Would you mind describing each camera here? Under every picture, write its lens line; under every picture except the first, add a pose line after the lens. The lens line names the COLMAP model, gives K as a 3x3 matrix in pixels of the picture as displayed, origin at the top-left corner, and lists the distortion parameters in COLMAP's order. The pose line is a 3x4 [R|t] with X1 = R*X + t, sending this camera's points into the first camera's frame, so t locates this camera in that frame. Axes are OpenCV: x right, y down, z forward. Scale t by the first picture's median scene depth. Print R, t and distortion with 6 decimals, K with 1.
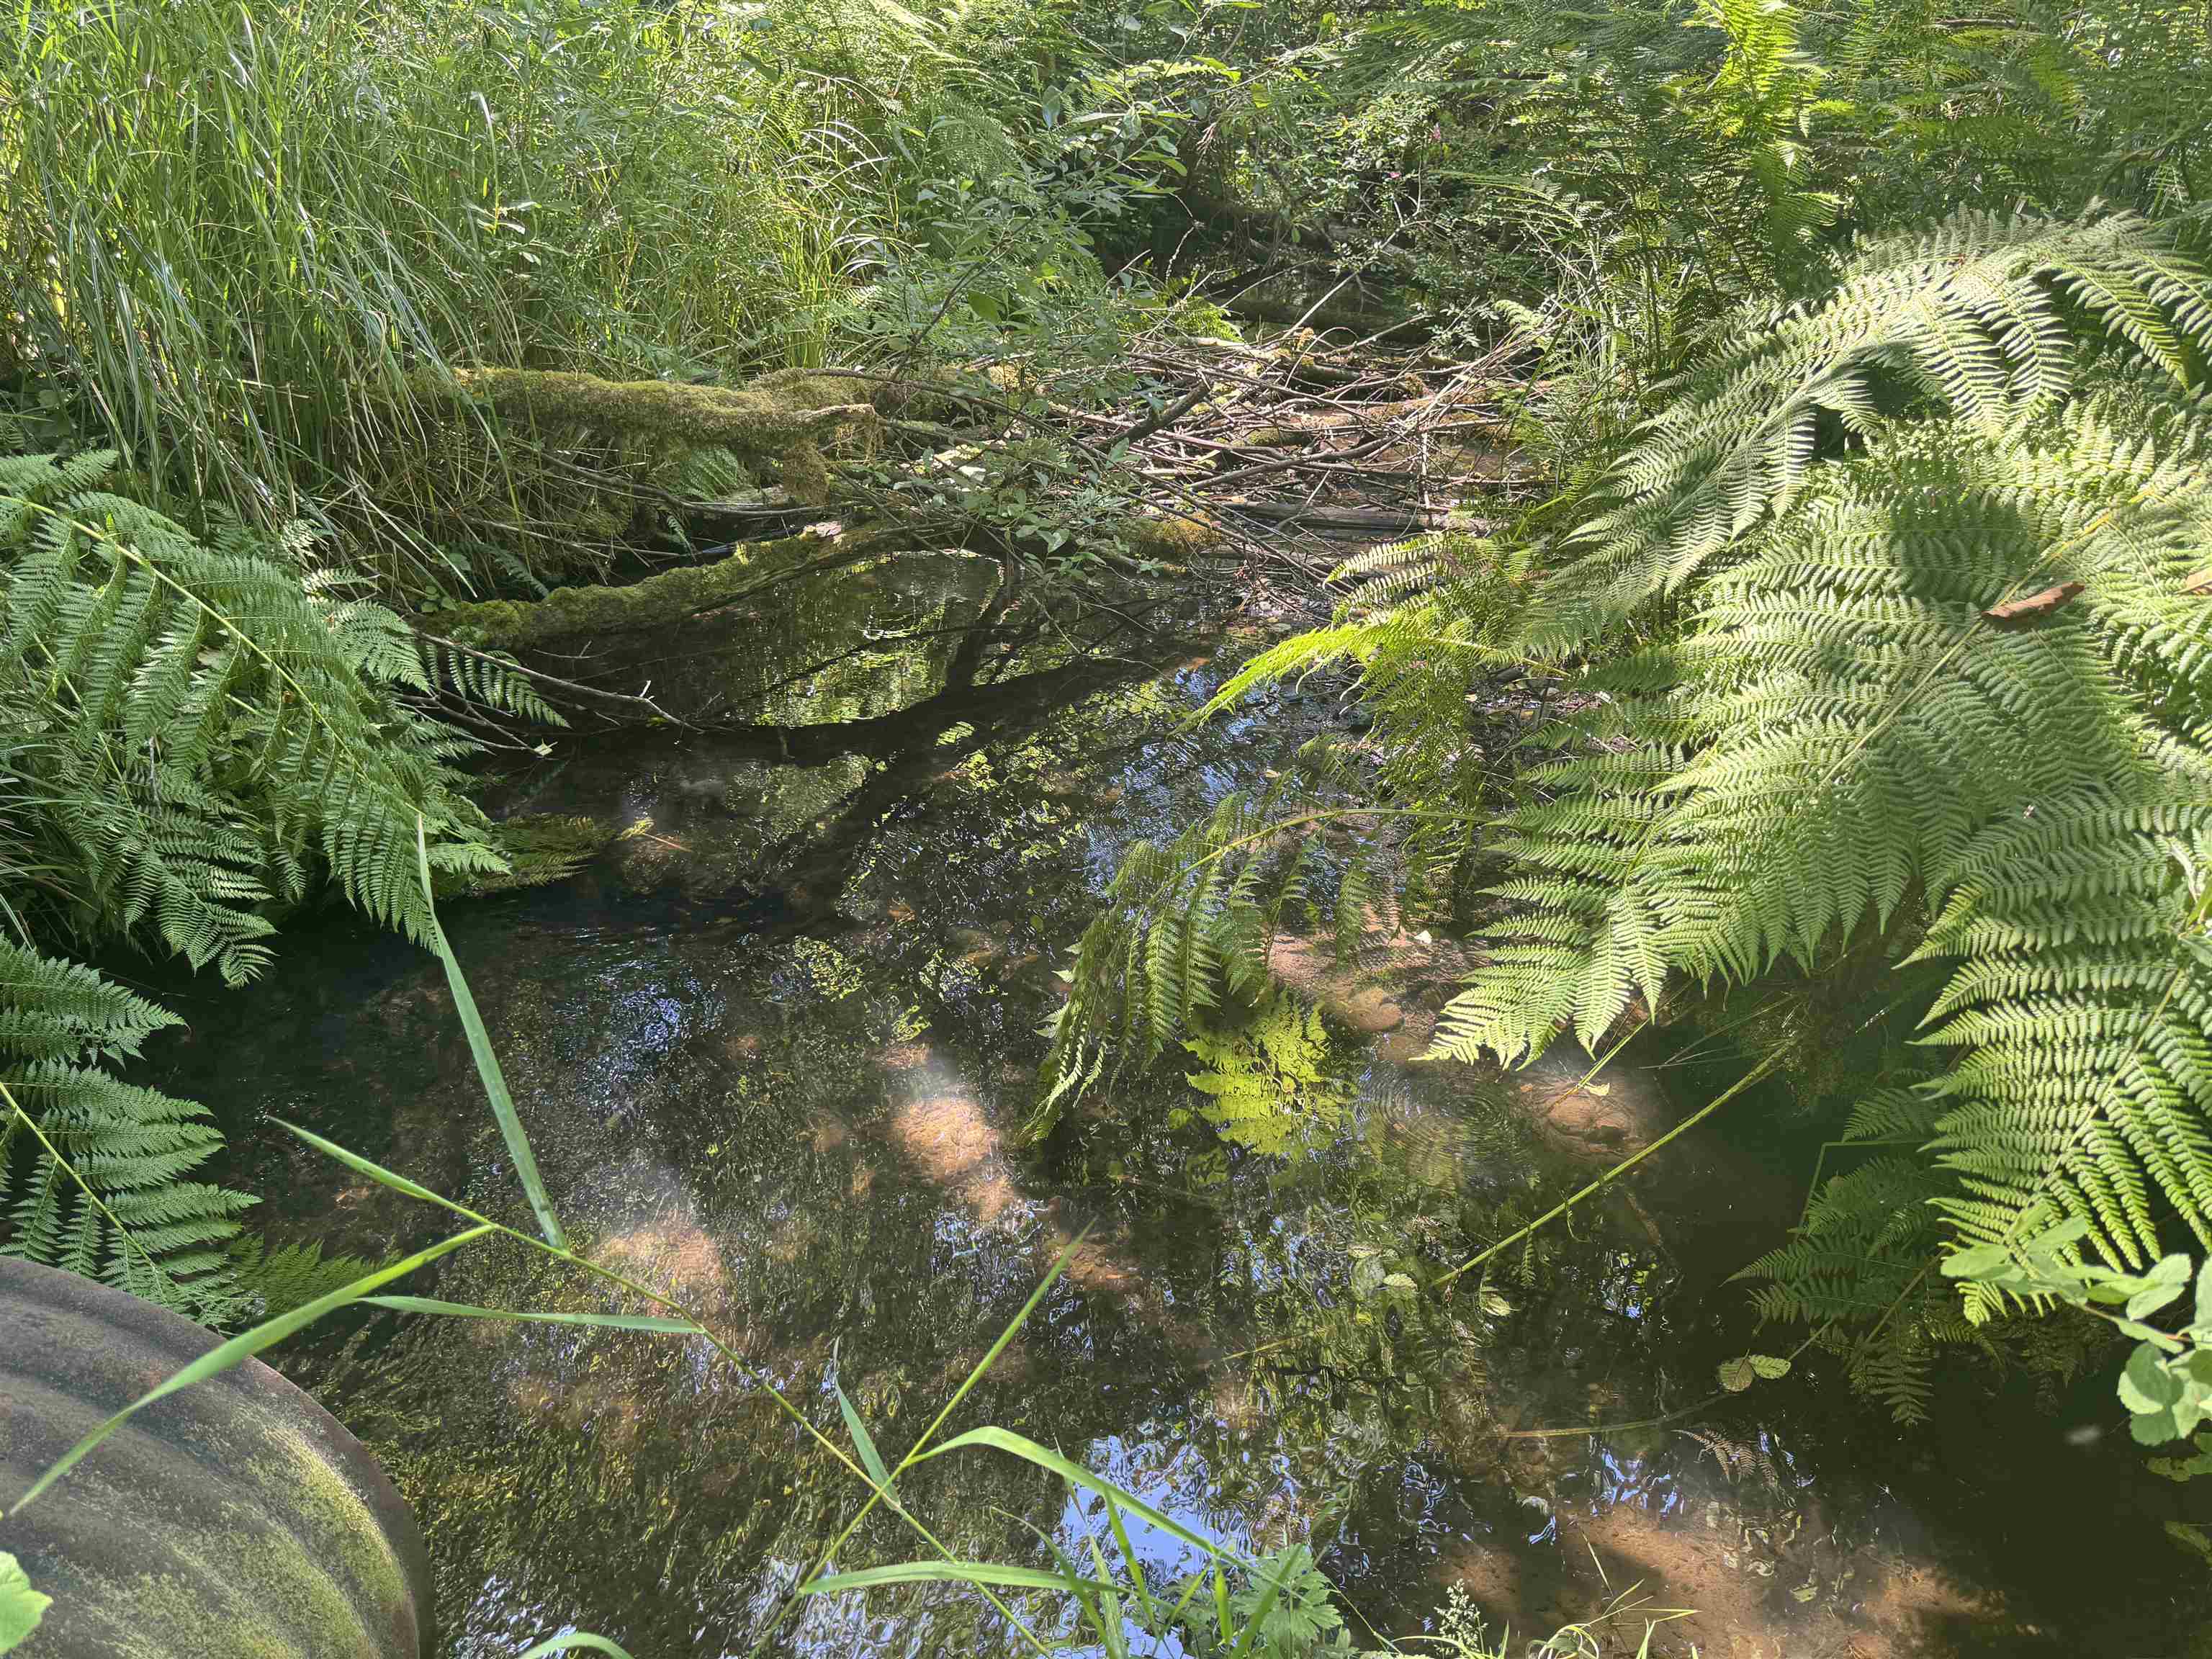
lens RADIAL K [[1568.6, 0, 1096.6], [0, 1568.6, 851.8], [0, 0, 1]] dist [0.044311, -0.036715]
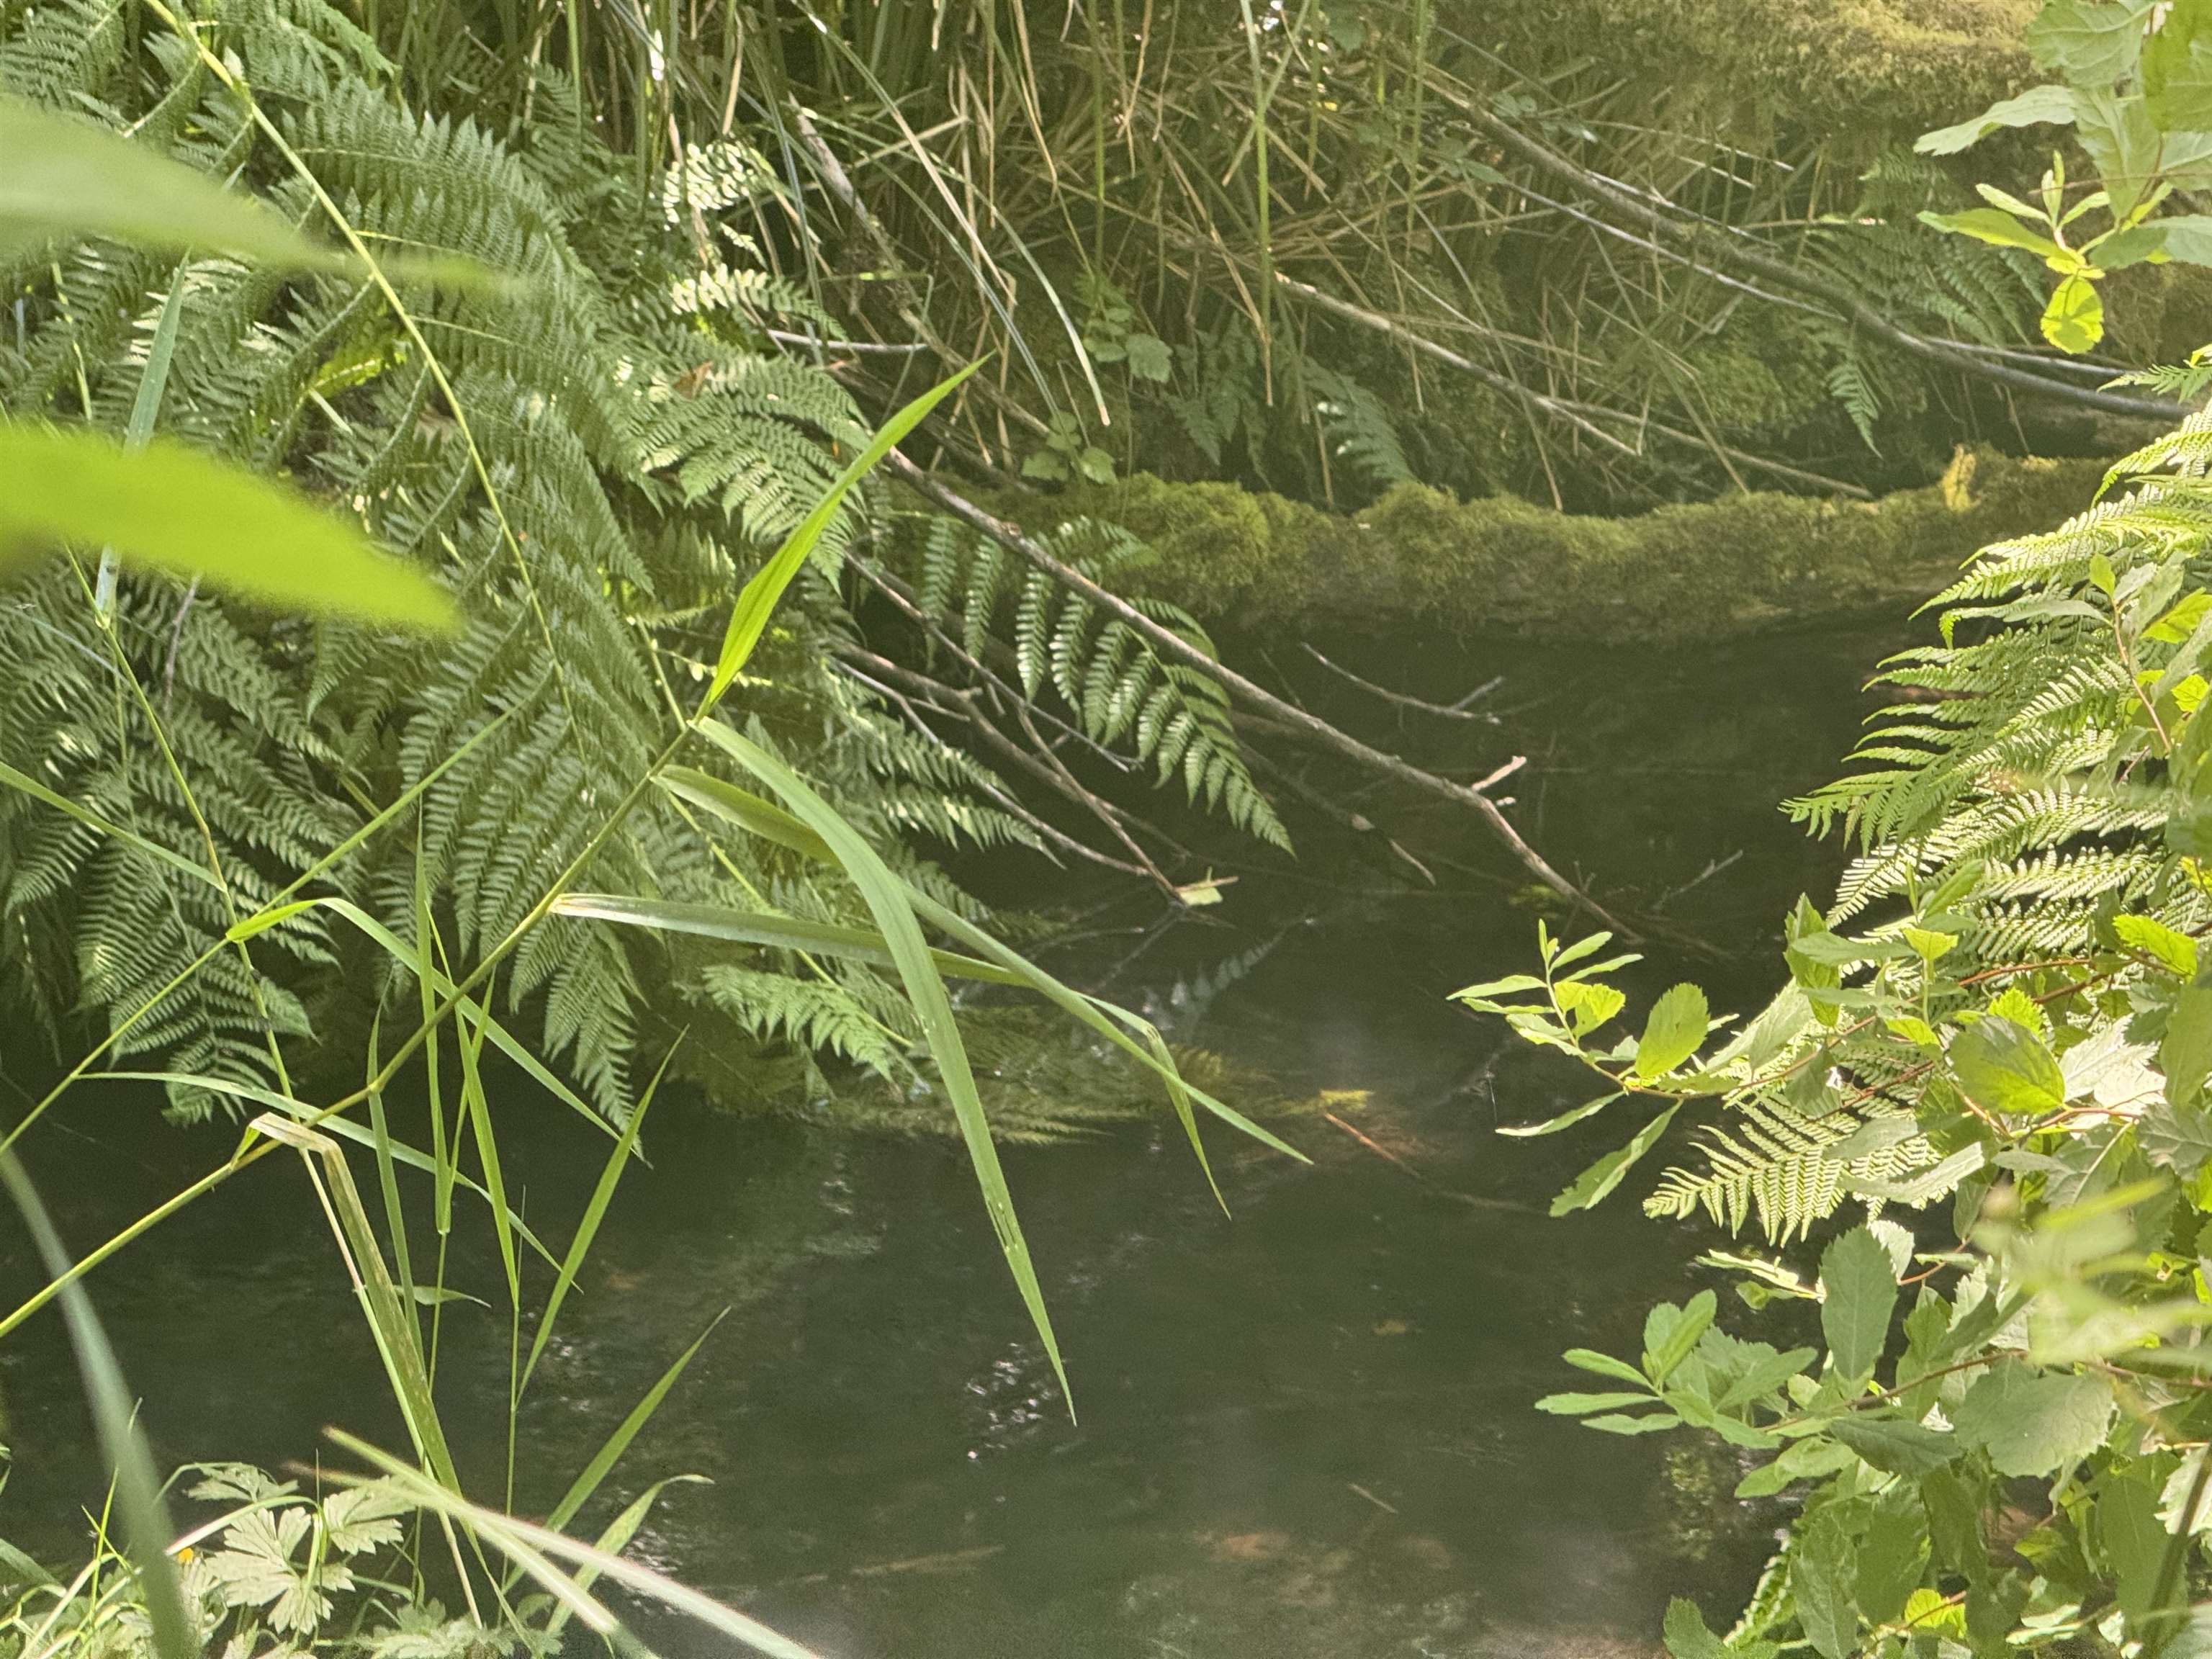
lens RADIAL K [[7875.8, 0, 1109.8], [0, 7875.8, 819.6], [0, 0, 1]] dist [-0.071389, 0.000000]
pose [[0.848234, 0.160559, -0.504698, 0.511943], [-0.269085, 0.951432, -0.149567, 0.187482], [0.456171, 0.262674, 0.850241, -0.493004]]
